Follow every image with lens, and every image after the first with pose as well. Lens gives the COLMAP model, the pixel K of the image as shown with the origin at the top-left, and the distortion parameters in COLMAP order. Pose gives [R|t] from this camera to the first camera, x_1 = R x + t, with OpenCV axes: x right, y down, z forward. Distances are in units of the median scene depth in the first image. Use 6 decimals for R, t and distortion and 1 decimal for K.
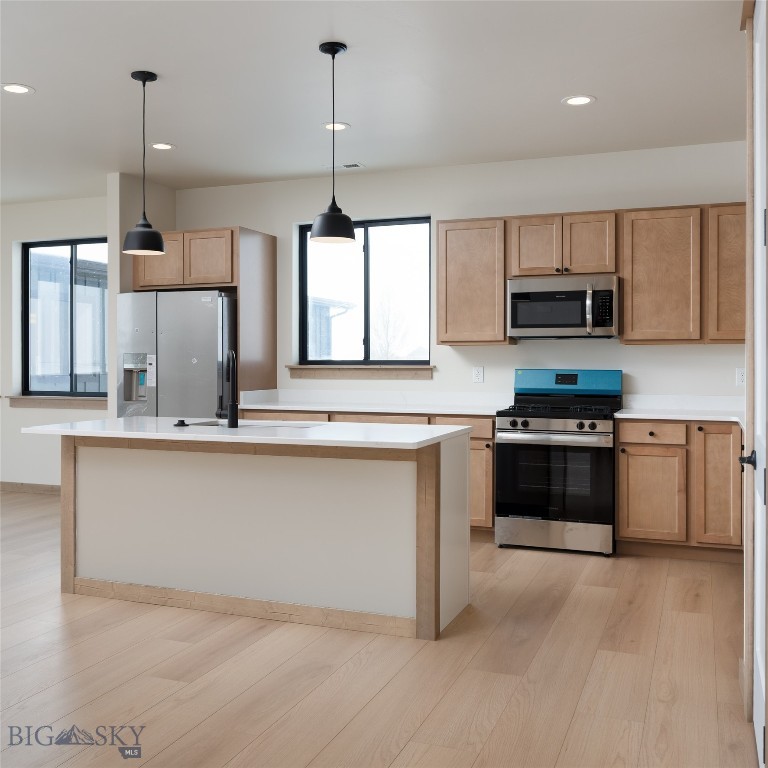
lens RADIAL K [[835.3, 0, 379.3], [0, 835.3, 358.4], [0, 0, 1]] dist [-0.011663, 0.000000]
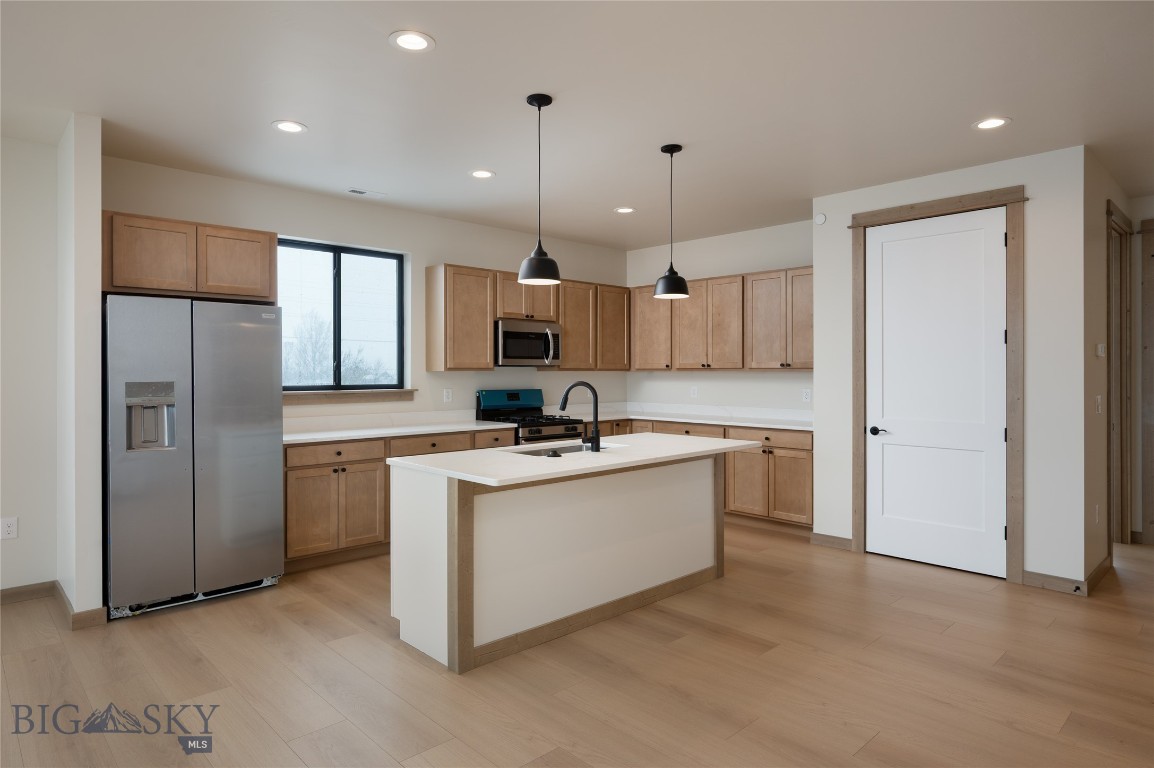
lens RADIAL K [[659.5, 0, 569.5], [0, 659.5, 371.3], [0, 0, 1]] dist [0.000460, -0.003453]
pose [[0.434920, 0.000161, 0.900469, -0.731754], [0.000383, 1.000000, -0.000364, -0.016943], [-0.900469, 0.000503, 0.434920, 0.486066]]
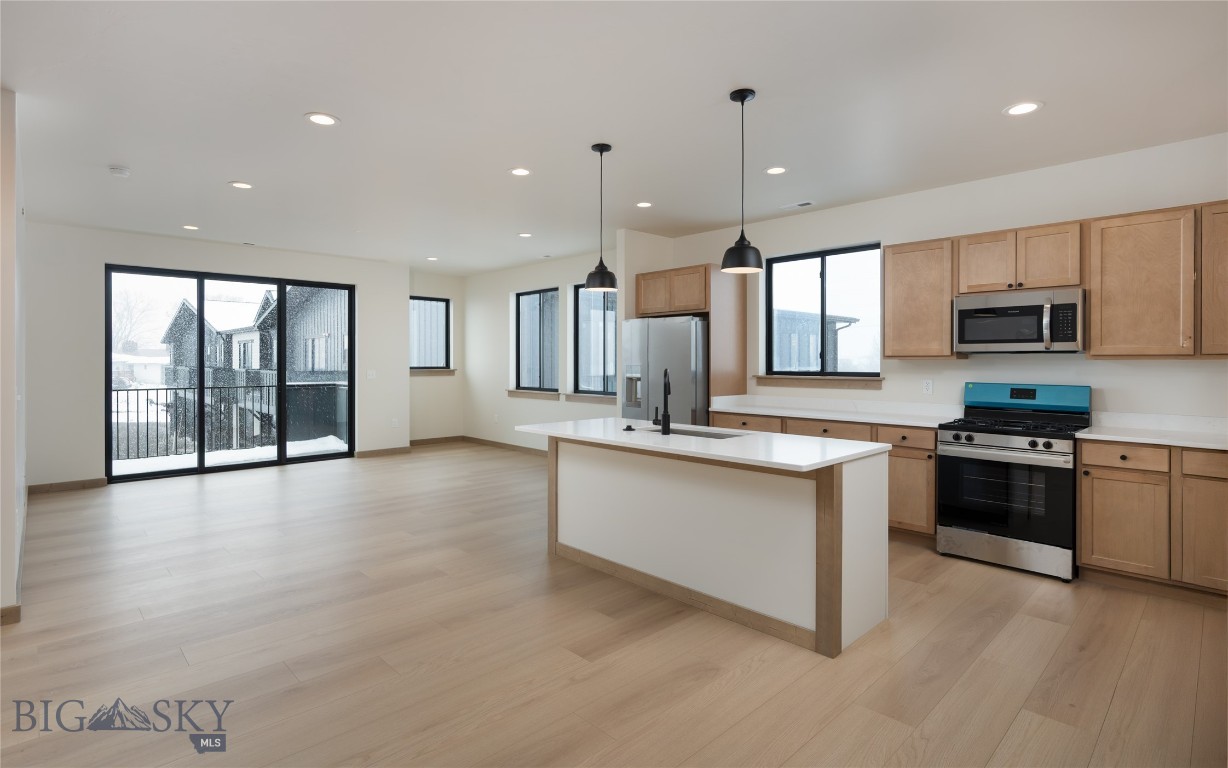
lens RADIAL K [[600.4, 0, 612.6], [0, 600.4, 361.0], [0, 0, 1]] dist [-0.006896, 0.000708]
pose [[0.906433, 0.000270, -0.422350, 0.085990], [0.000448, 0.999999, 0.001601, -0.016814], [0.422350, -0.001640, 0.906432, 0.148587]]
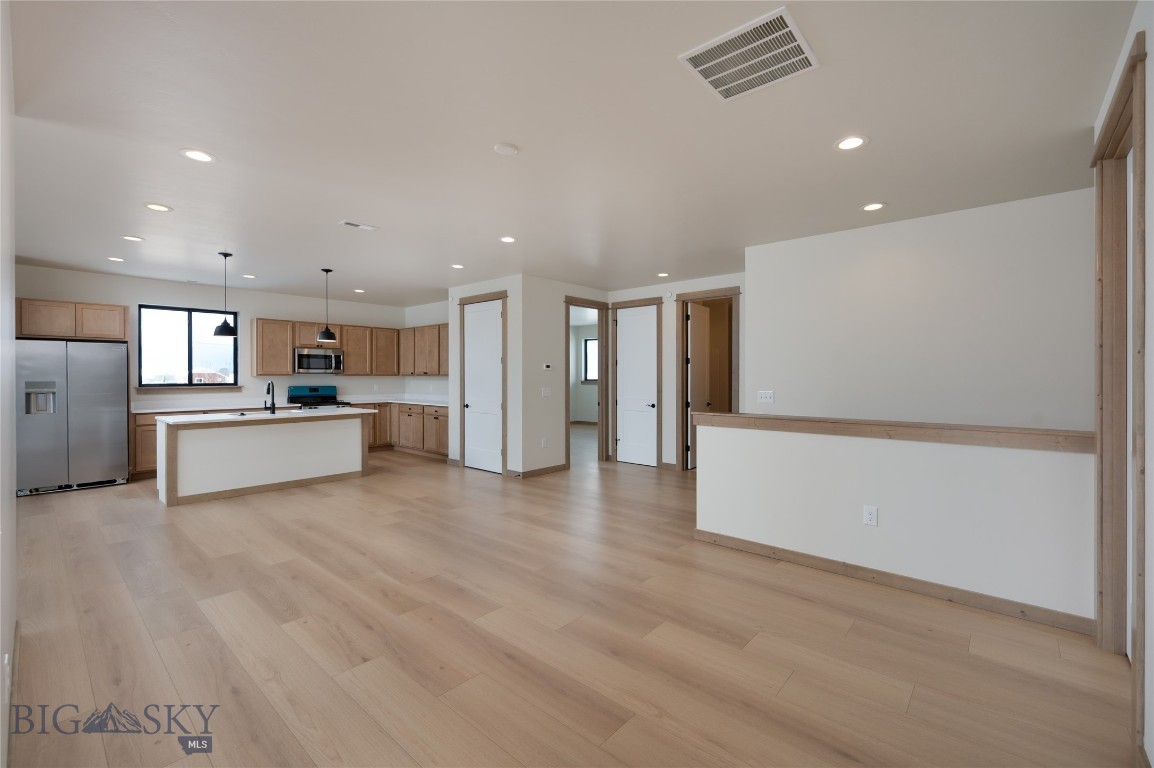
lens RADIAL K [[474.9, 0, 584.7], [0, 474.9, 379.7], [0, 0, 1]] dist [-0.001265, 0.000215]
pose [[0.337577, -0.007695, 0.941266, -0.860033], [-0.001163, 0.999962, 0.008591, -0.019628], [-0.941297, -0.003995, 0.337555, -0.221916]]
